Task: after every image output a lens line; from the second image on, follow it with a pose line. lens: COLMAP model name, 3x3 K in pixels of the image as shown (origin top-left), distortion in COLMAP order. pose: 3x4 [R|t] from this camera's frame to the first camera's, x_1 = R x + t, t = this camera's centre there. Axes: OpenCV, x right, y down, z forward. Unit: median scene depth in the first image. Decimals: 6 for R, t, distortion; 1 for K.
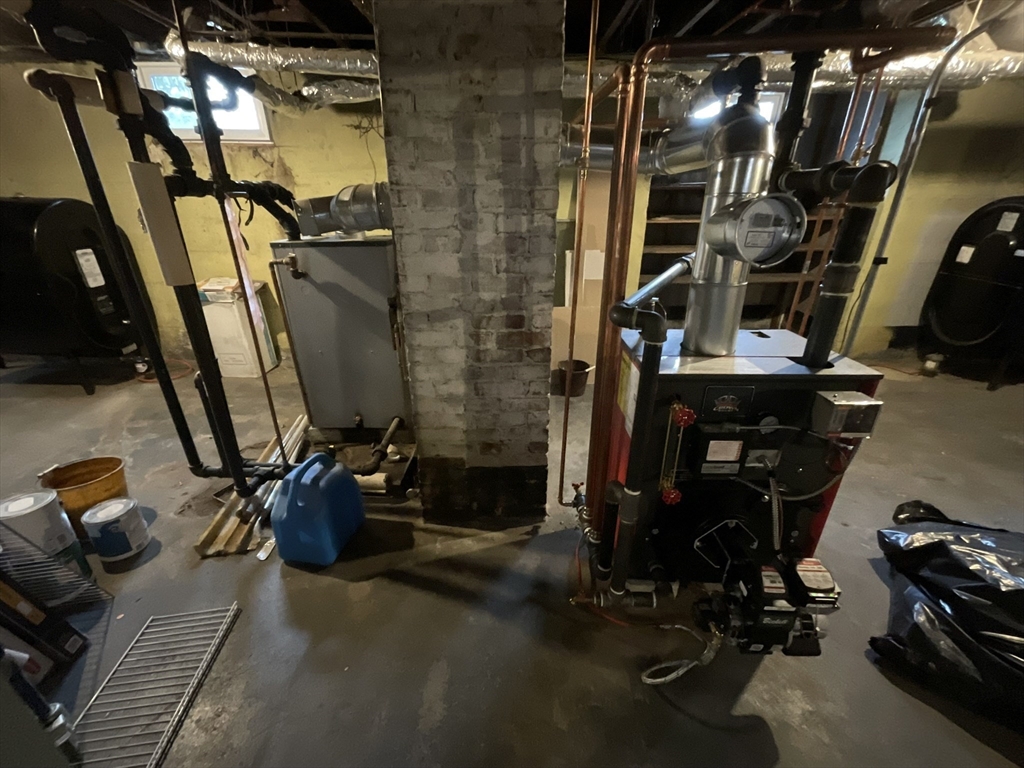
lens RADIAL K [[415.5, 0, 507.3], [0, 415.5, 381.5], [0, 0, 1]] dist [-0.002551, -0.000842]
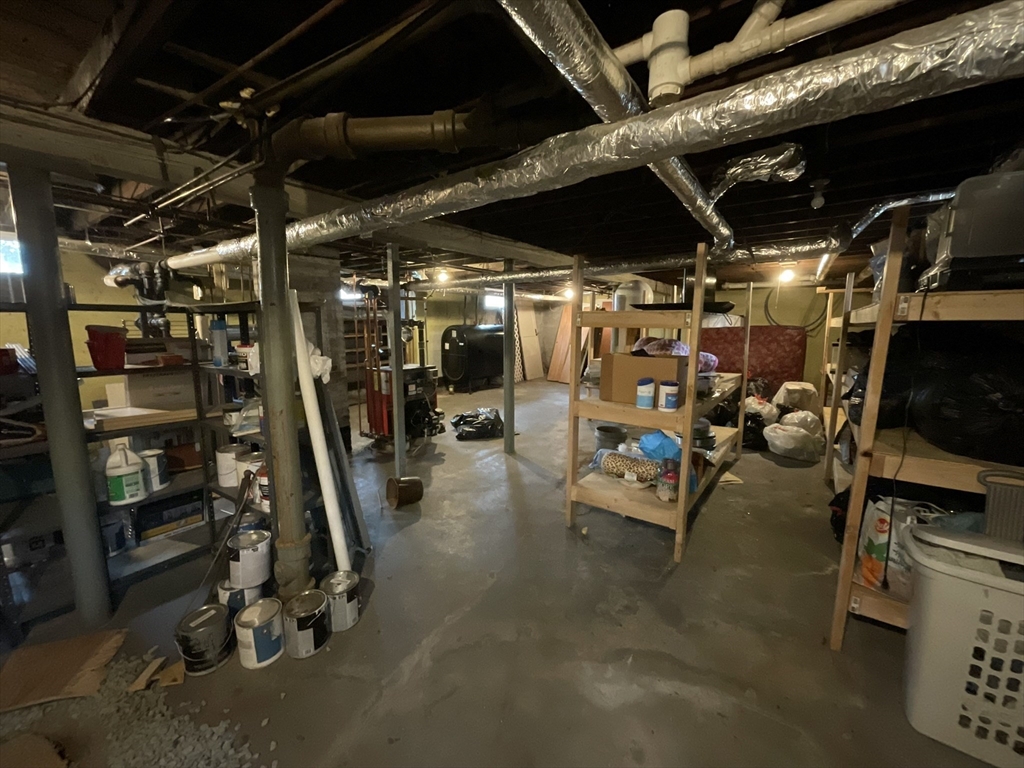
lens RADIAL K [[415.5, 0, 509.9], [0, 415.5, 382.4], [0, 0, 1]] dist [-0.002551, -0.000842]
pose [[0.584657, -0.111654, 0.803560, -0.893129], [0.325431, 0.939580, -0.106225, 0.359361], [-0.743149, 0.323609, 0.585668, -0.855198]]
